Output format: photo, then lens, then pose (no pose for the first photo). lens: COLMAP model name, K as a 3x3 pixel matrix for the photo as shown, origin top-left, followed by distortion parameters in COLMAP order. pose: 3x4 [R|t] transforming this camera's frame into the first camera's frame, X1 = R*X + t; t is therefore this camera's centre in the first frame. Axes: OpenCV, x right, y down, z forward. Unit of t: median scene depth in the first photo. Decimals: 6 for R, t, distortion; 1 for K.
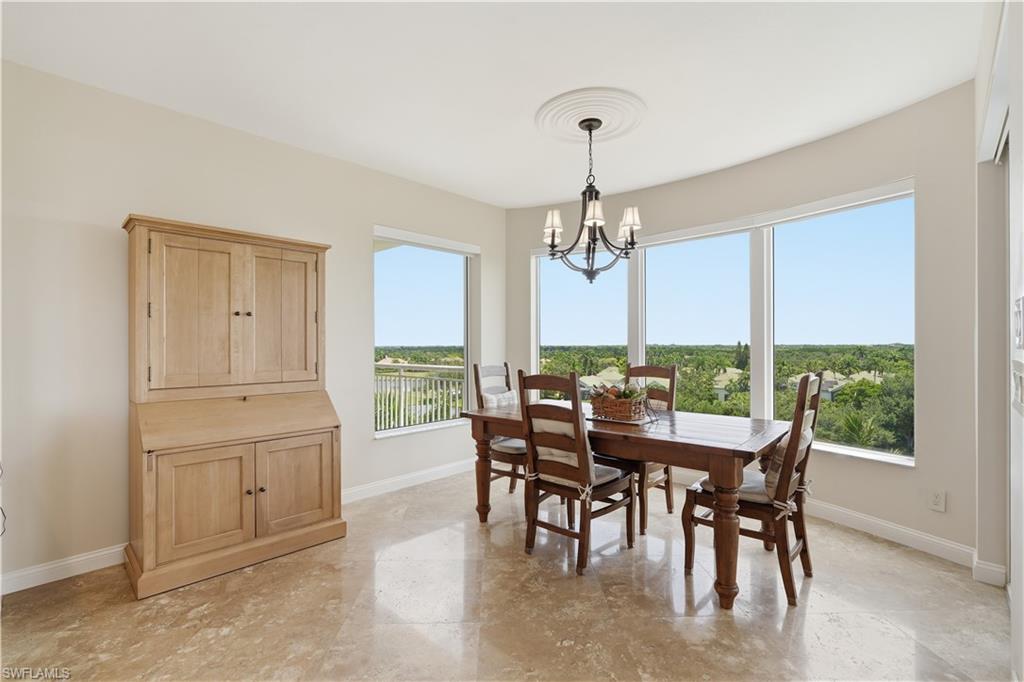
lens RADIAL K [[463.8, 0, 514.7], [0, 463.8, 344.1], [0, 0, 1]] dist [-0.000227, -0.000213]
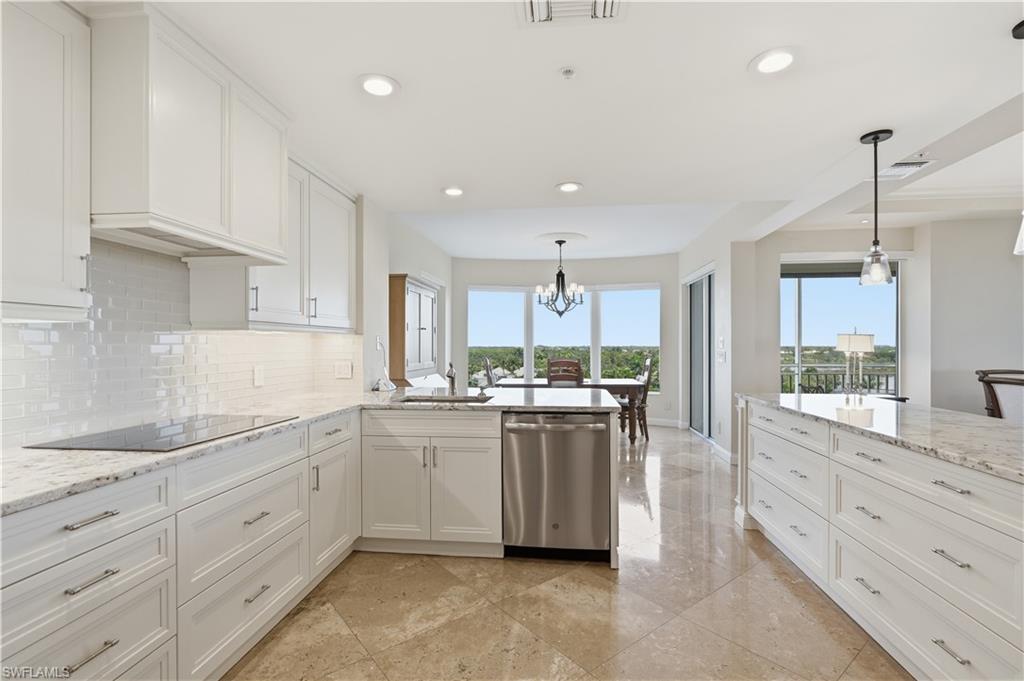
lens RADIAL K [[463.8, 0, 512.9], [0, 463.8, 337.2], [0, 0, 1]] dist [-0.000227, -0.000213]
pose [[0.804040, 0.014268, 0.594404, -1.401829], [-0.002591, 0.999787, -0.020494, 0.003605], [-0.594570, 0.014938, 0.803905, -0.624643]]
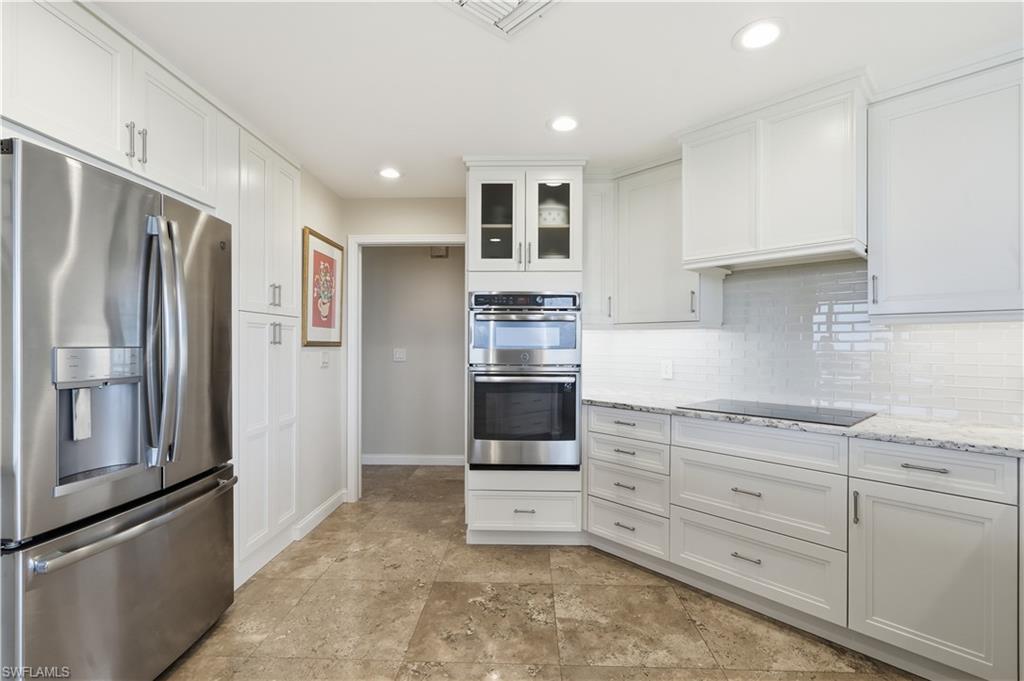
lens RADIAL K [[463.8, 0, 514.3], [0, 463.8, 343.2], [0, 0, 1]] dist [-0.000227, -0.000213]
pose [[-0.064926, 0.004214, -0.997881, -0.495862], [-0.003100, 0.999985, 0.004425, 0.001967], [0.997885, 0.003381, -0.064912, -0.192925]]
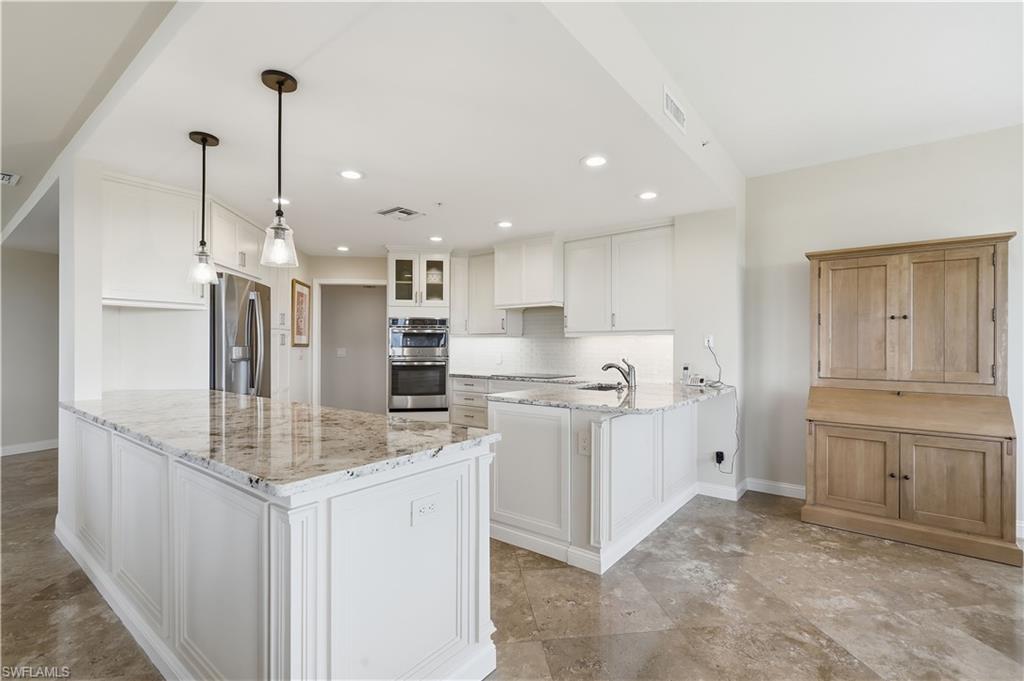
lens RADIAL K [[463.8, 0, 511.0], [0, 463.8, 346.5], [0, 0, 1]] dist [-0.000227, -0.000213]
pose [[0.090641, 0.006644, -0.995861, 0.451127], [-0.003375, 0.999974, 0.006364, 0.000904], [0.995878, 0.002785, 0.090661, -0.028704]]
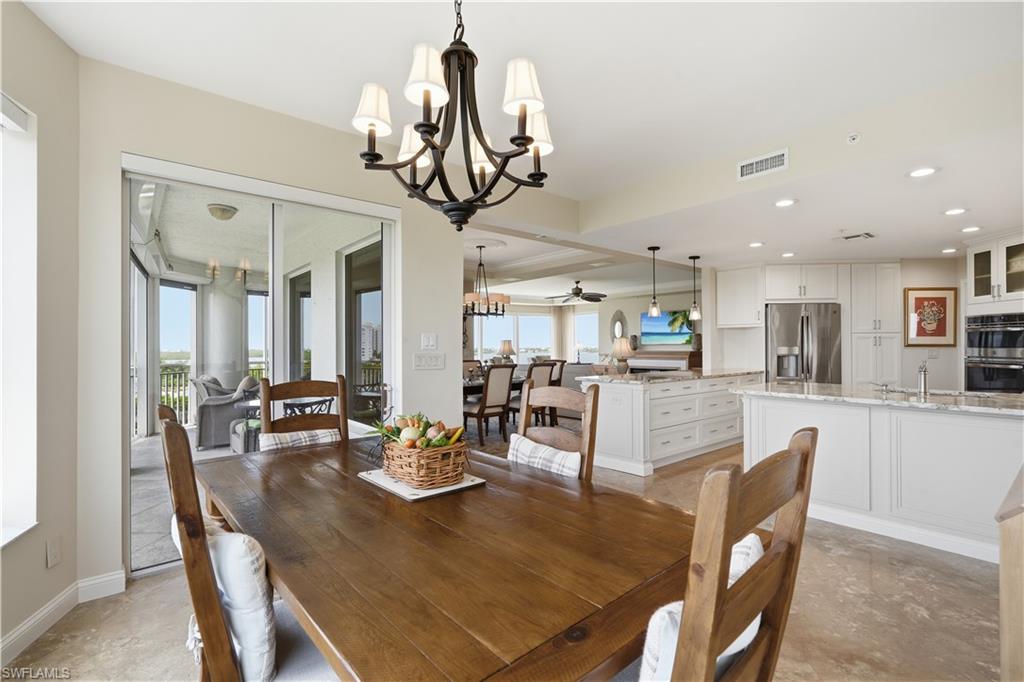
lens RADIAL K [[463.8, 0, 512.8], [0, 463.8, 344.2], [0, 0, 1]] dist [-0.000227, -0.000213]
pose [[-0.992660, 0.008152, 0.120661, 0.051520], [0.007788, 0.999964, -0.003488, -0.002272], [-0.120685, -0.002522, -0.992688, 1.683509]]
